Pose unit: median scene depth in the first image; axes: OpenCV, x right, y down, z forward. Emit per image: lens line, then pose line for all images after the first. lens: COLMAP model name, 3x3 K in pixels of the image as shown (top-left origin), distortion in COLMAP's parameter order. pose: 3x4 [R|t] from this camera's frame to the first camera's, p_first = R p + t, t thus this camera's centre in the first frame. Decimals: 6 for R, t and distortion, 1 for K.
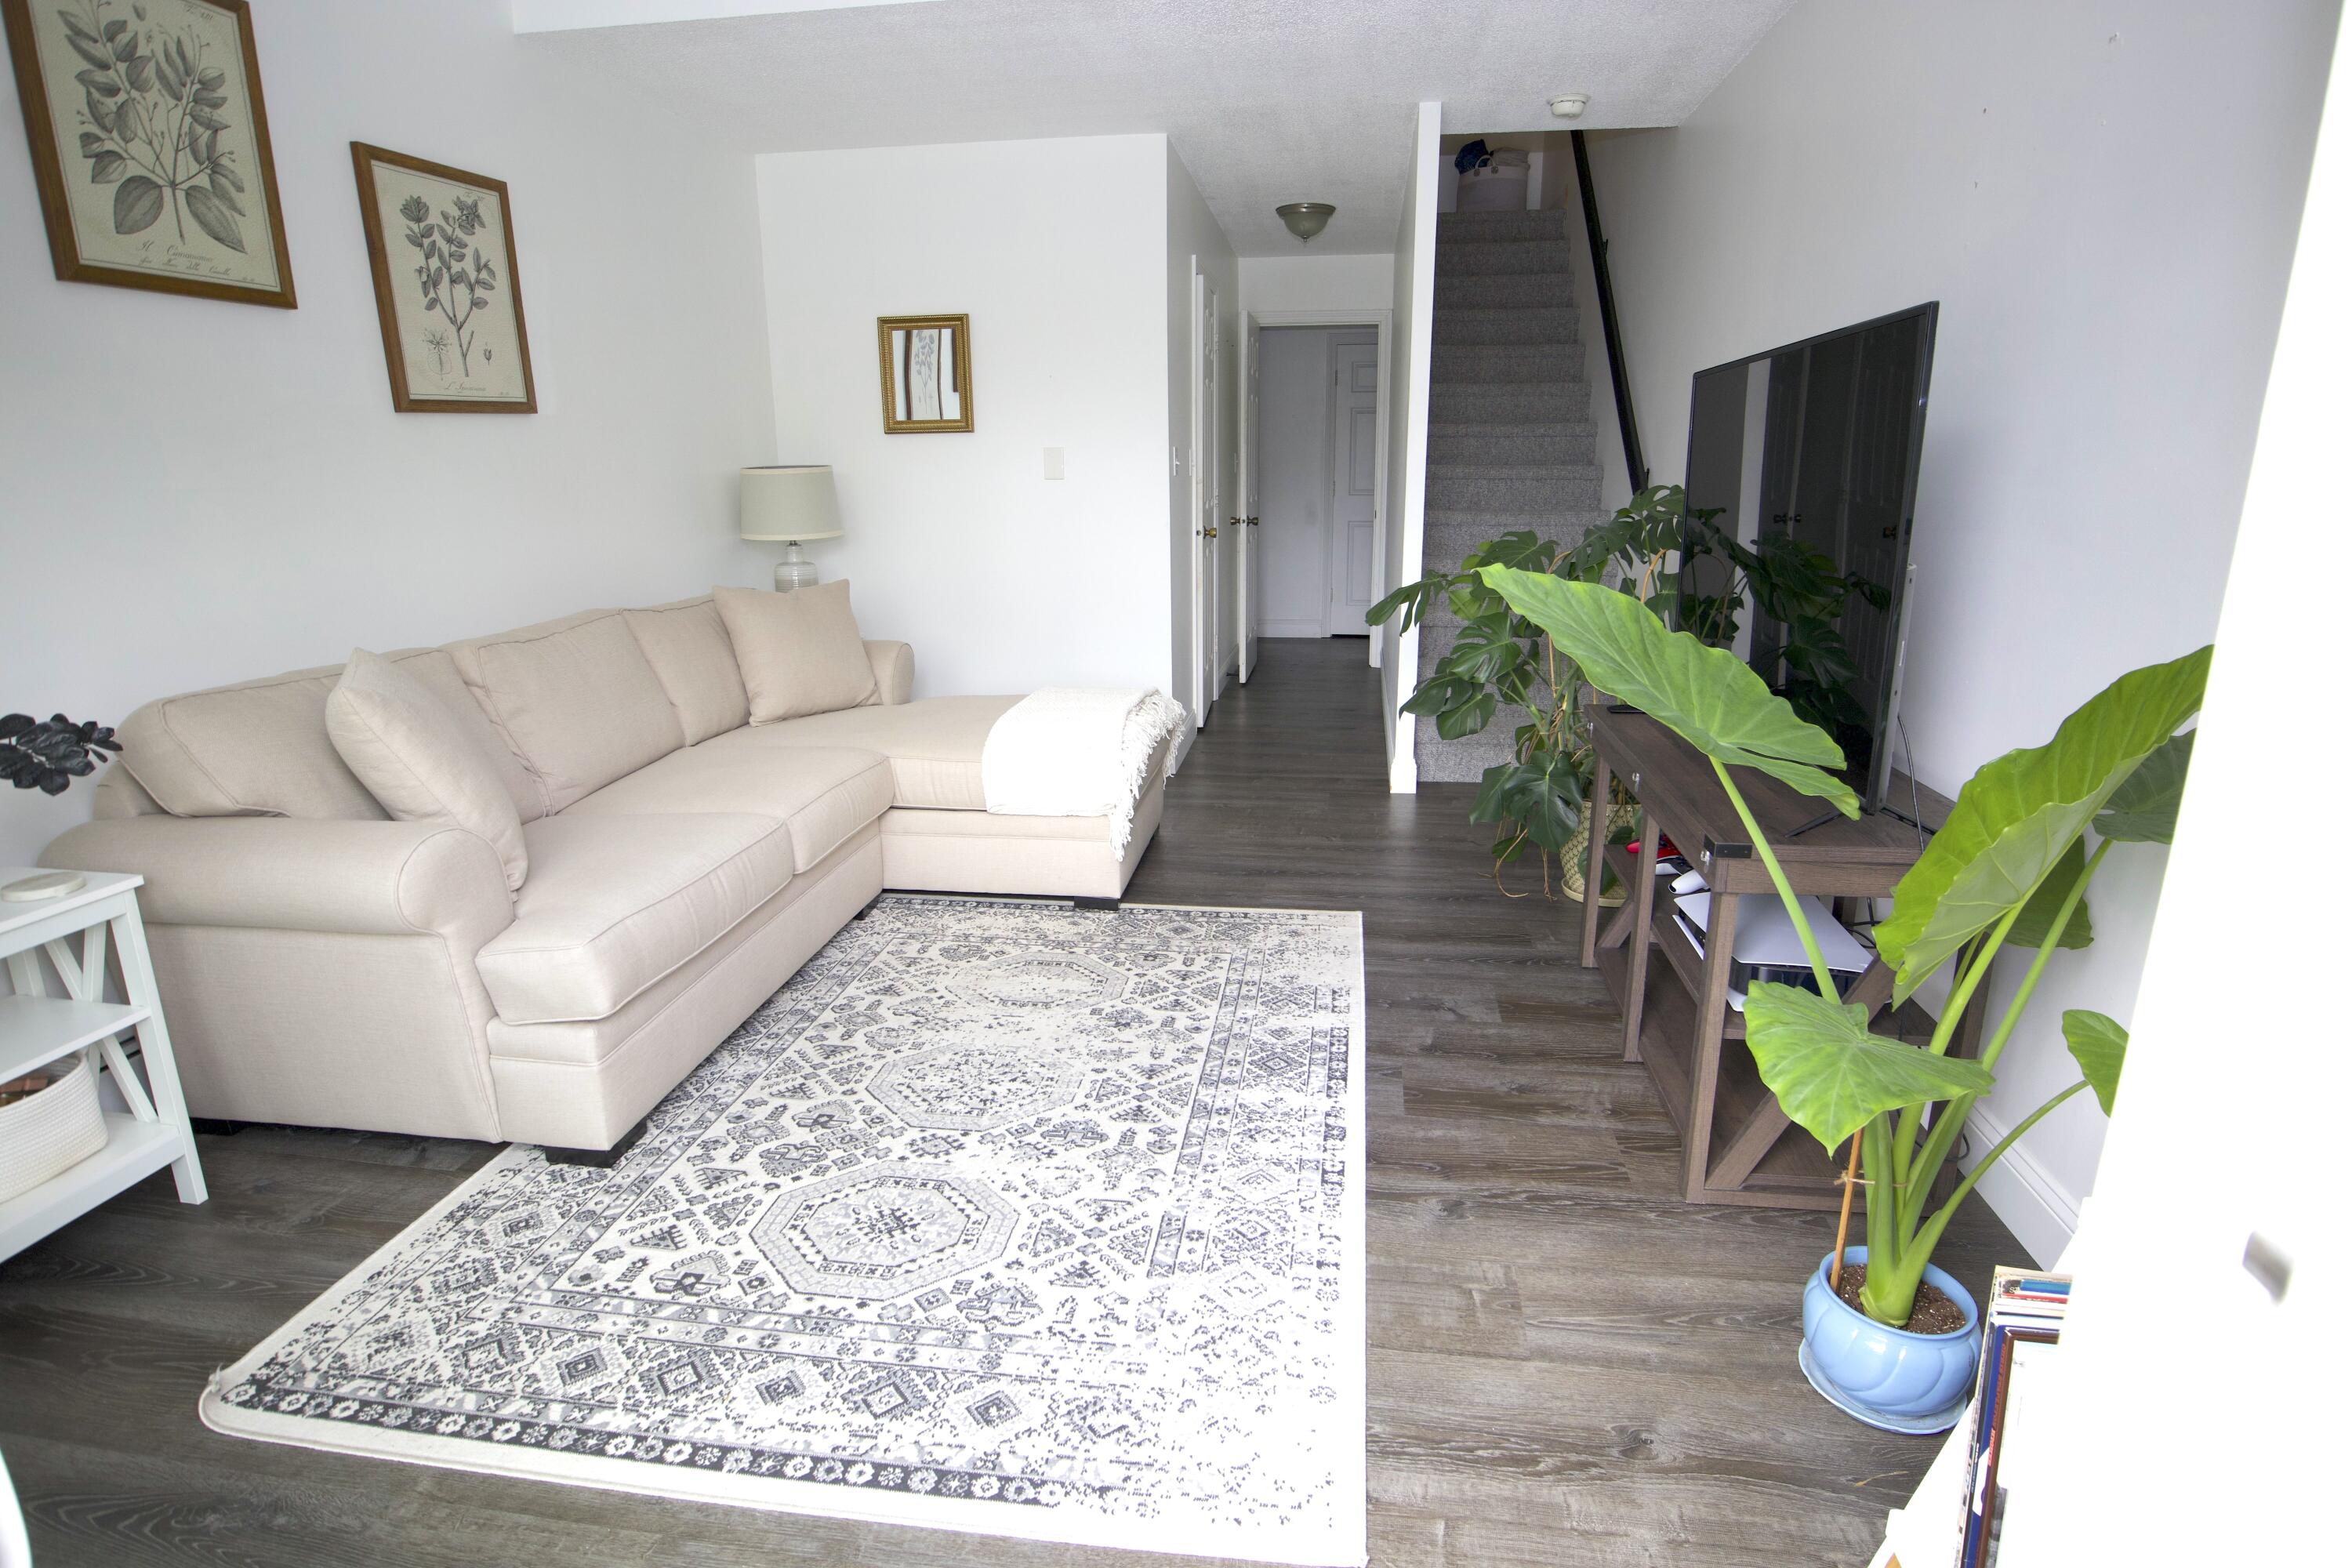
lens RADIAL K [[1201.7, 0, 1175.6], [0, 1201.7, 772.2], [0, 0, 1]] dist [-0.030974, 0.005155]
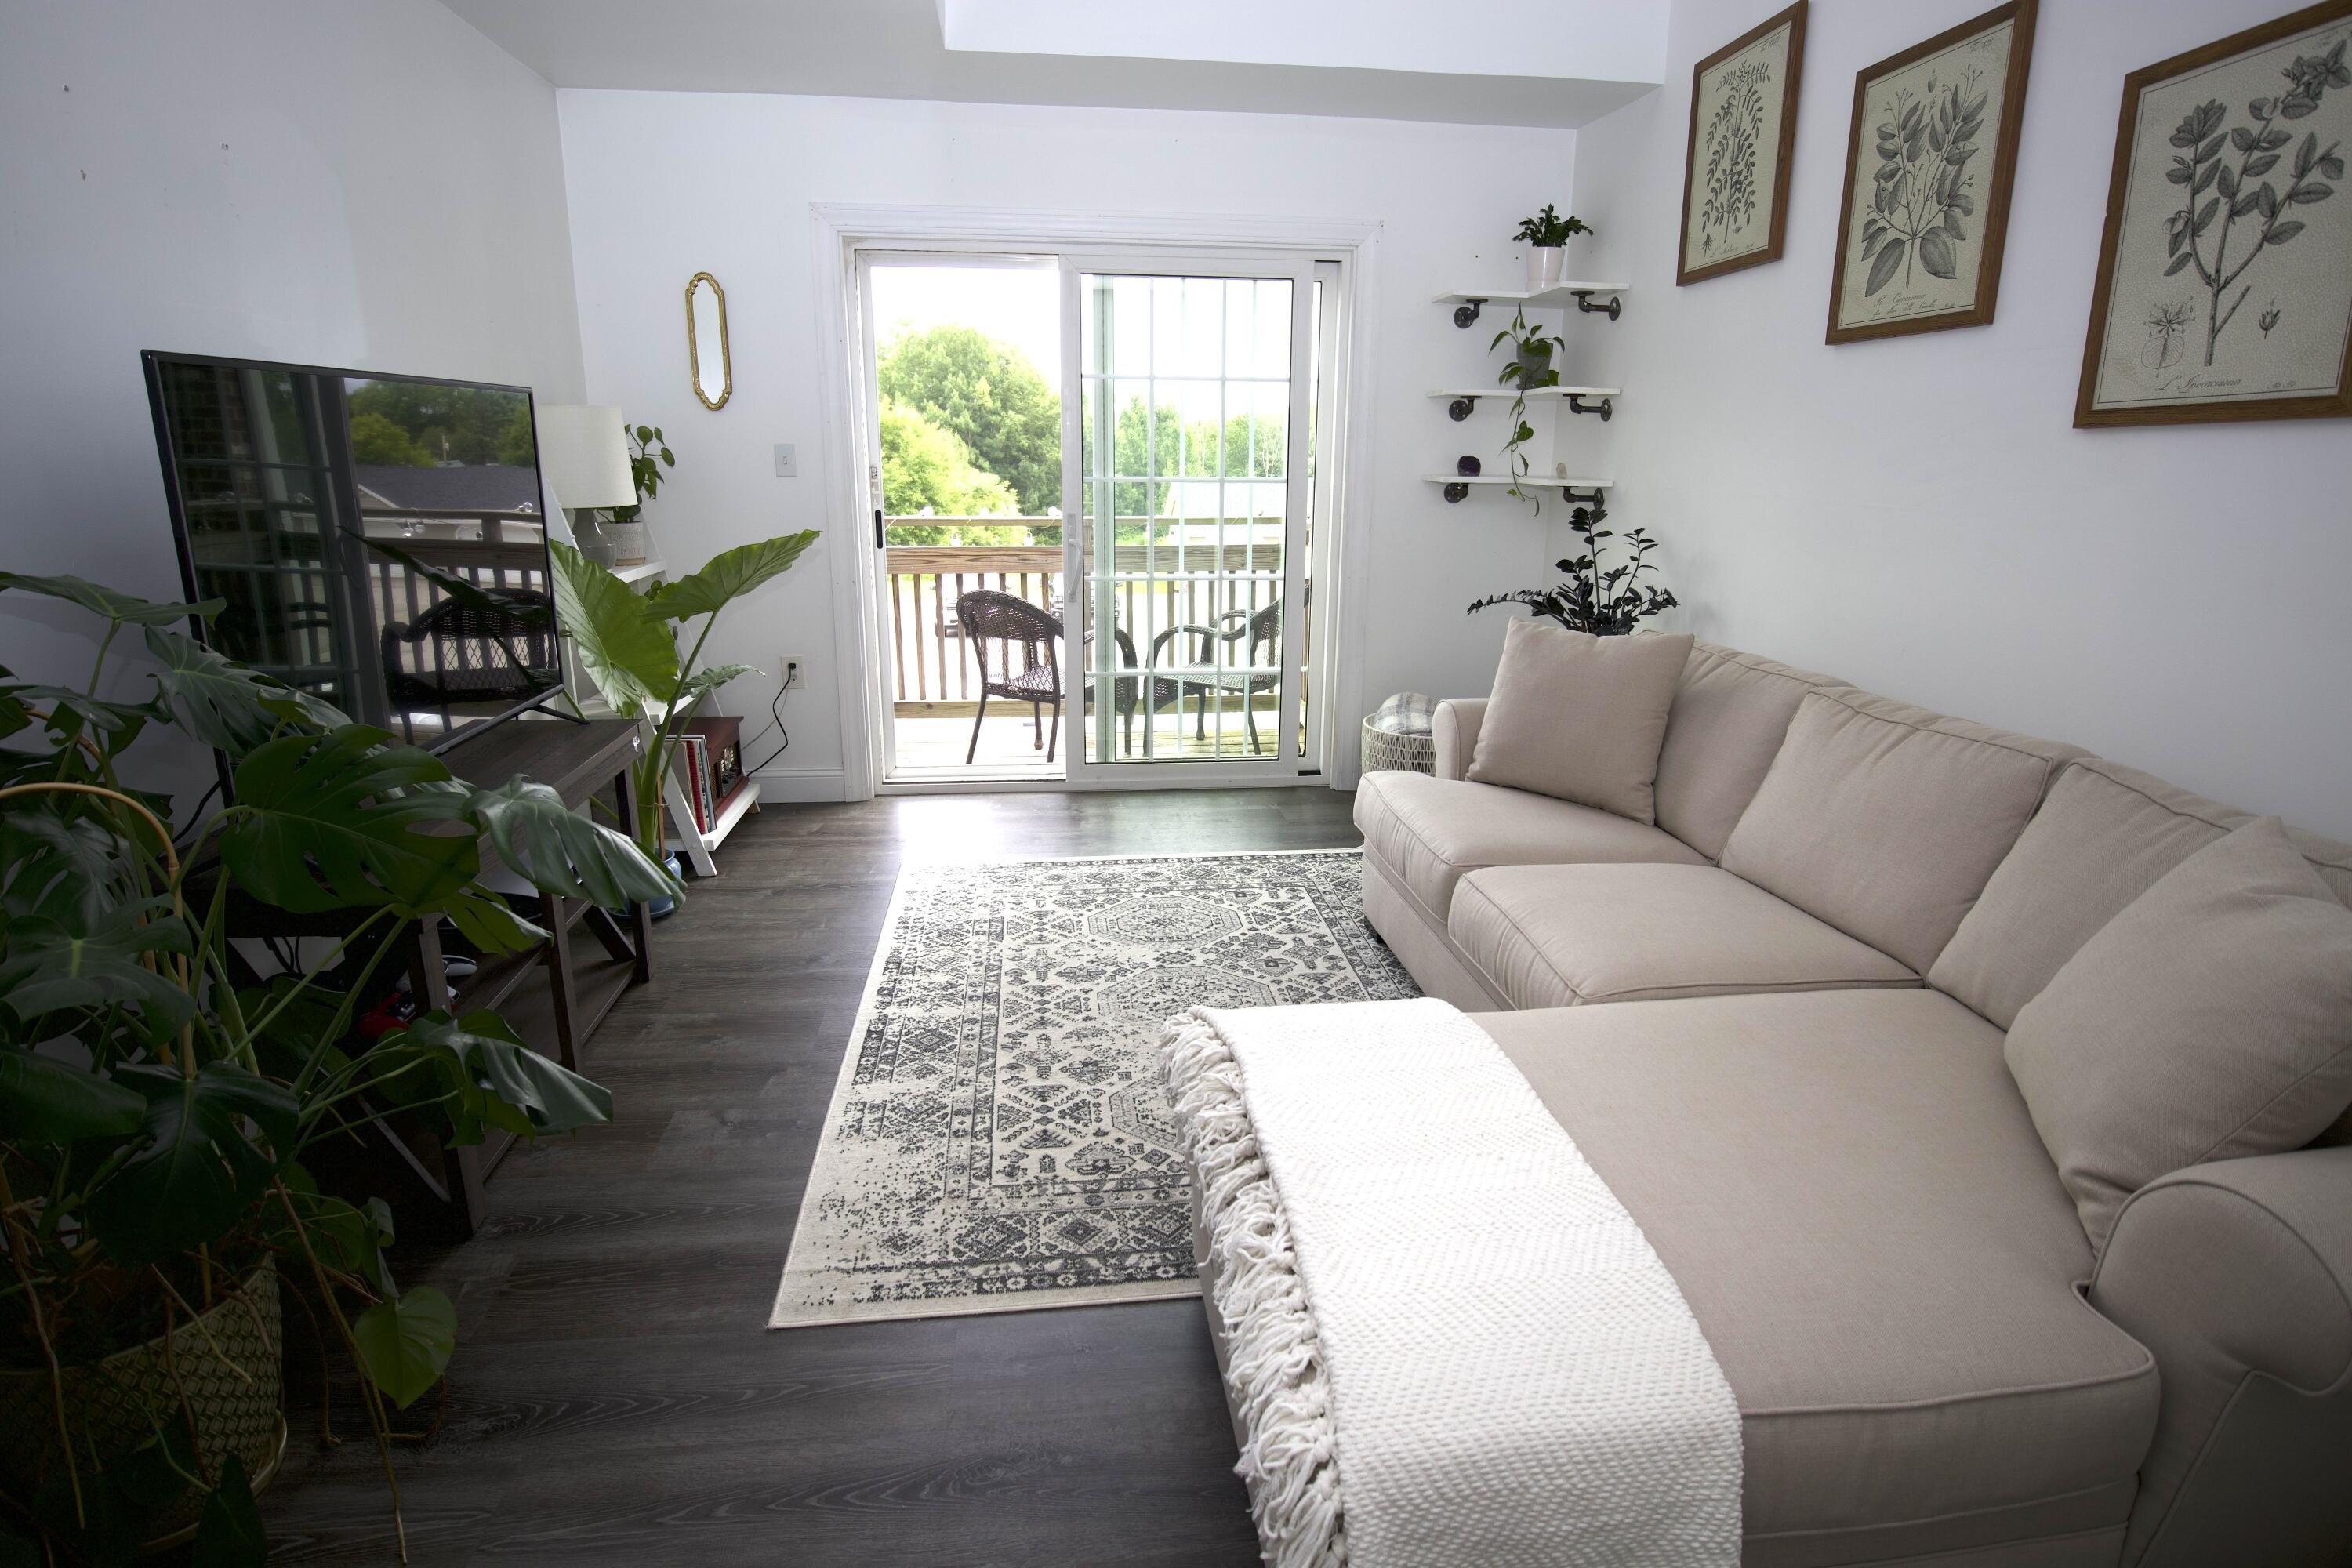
lens RADIAL K [[1201.7, 0, 1183.8], [0, 1201.7, 754.8], [0, 0, 1]] dist [-0.030974, 0.005155]
pose [[-0.963143, 0.064992, -0.261019, 0.129585], [-0.069505, 0.877287, 0.474907, -0.514347], [0.259854, 0.475546, -0.840436, 1.856244]]
